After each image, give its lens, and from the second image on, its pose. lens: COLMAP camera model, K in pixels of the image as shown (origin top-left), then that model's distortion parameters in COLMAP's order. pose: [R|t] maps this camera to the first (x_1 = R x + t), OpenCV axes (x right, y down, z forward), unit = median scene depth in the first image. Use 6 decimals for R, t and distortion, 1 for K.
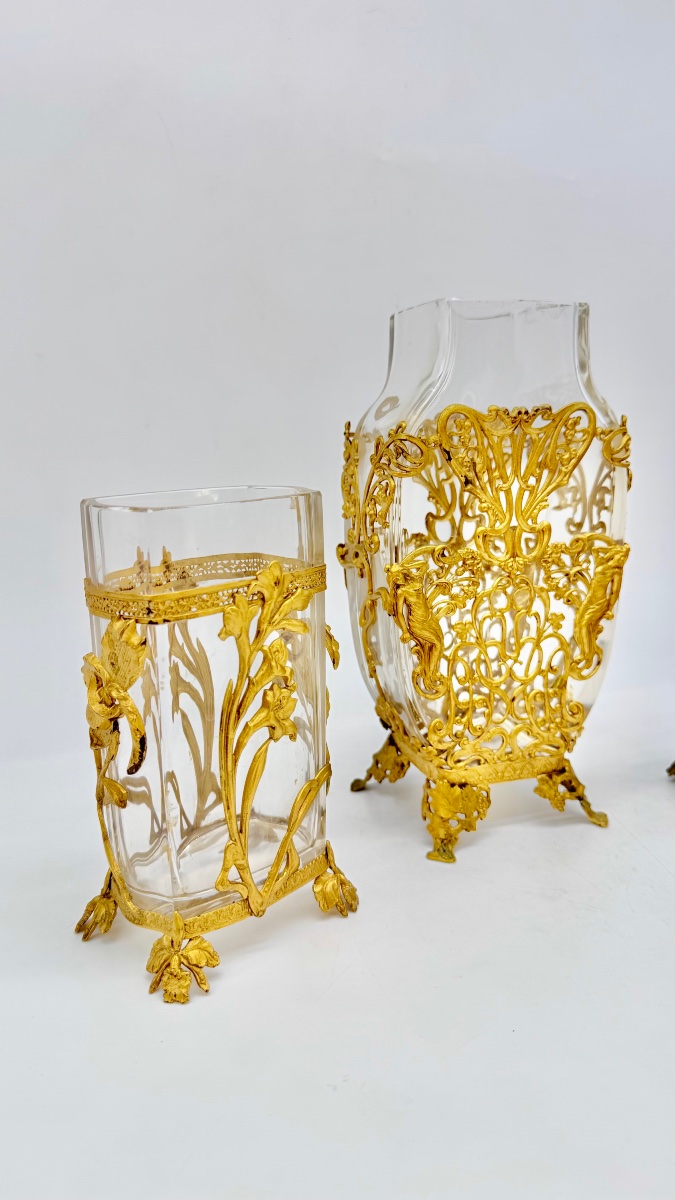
lens RADIAL K [[890.9, 0, 319.2], [0, 890.9, 610.5], [0, 0, 1]] dist [0.024322, -0.013830]
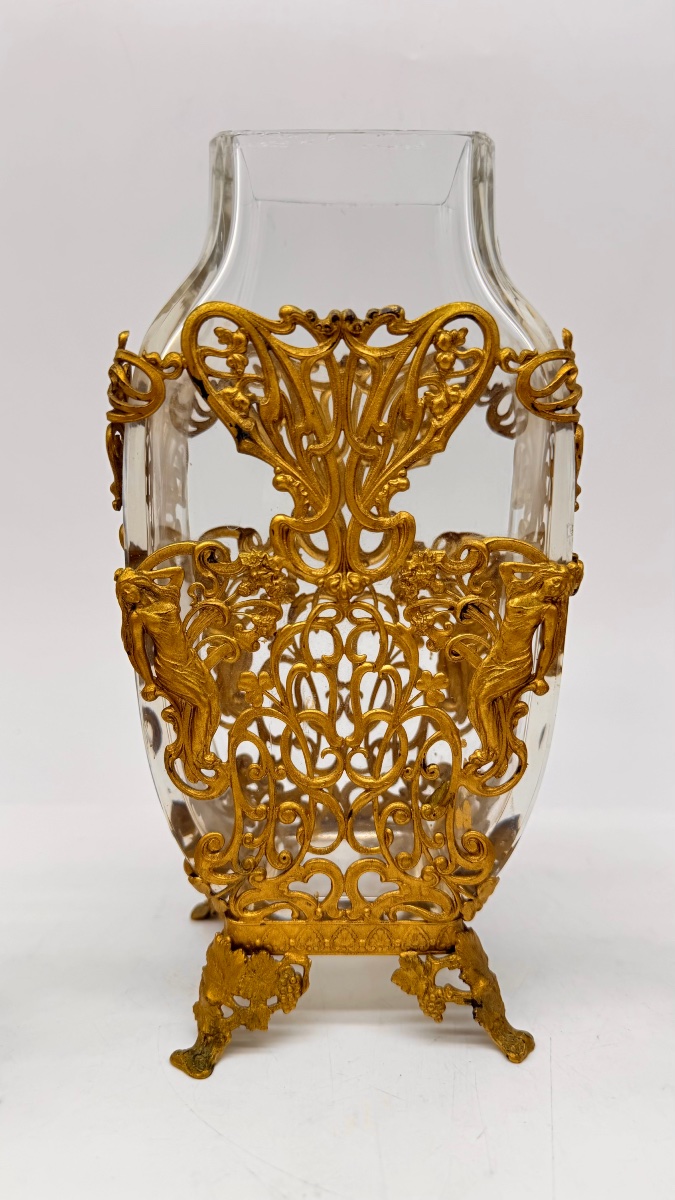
lens RADIAL K [[890.9, 0, 330.1], [0, 890.9, 611.9], [0, 0, 1]] dist [0.024322, -0.013830]
pose [[0.950247, 0.061379, -0.305391, 0.391348], [-0.079961, 0.995608, -0.048702, -0.004001], [0.301061, 0.070698, 0.950981, 0.445240]]
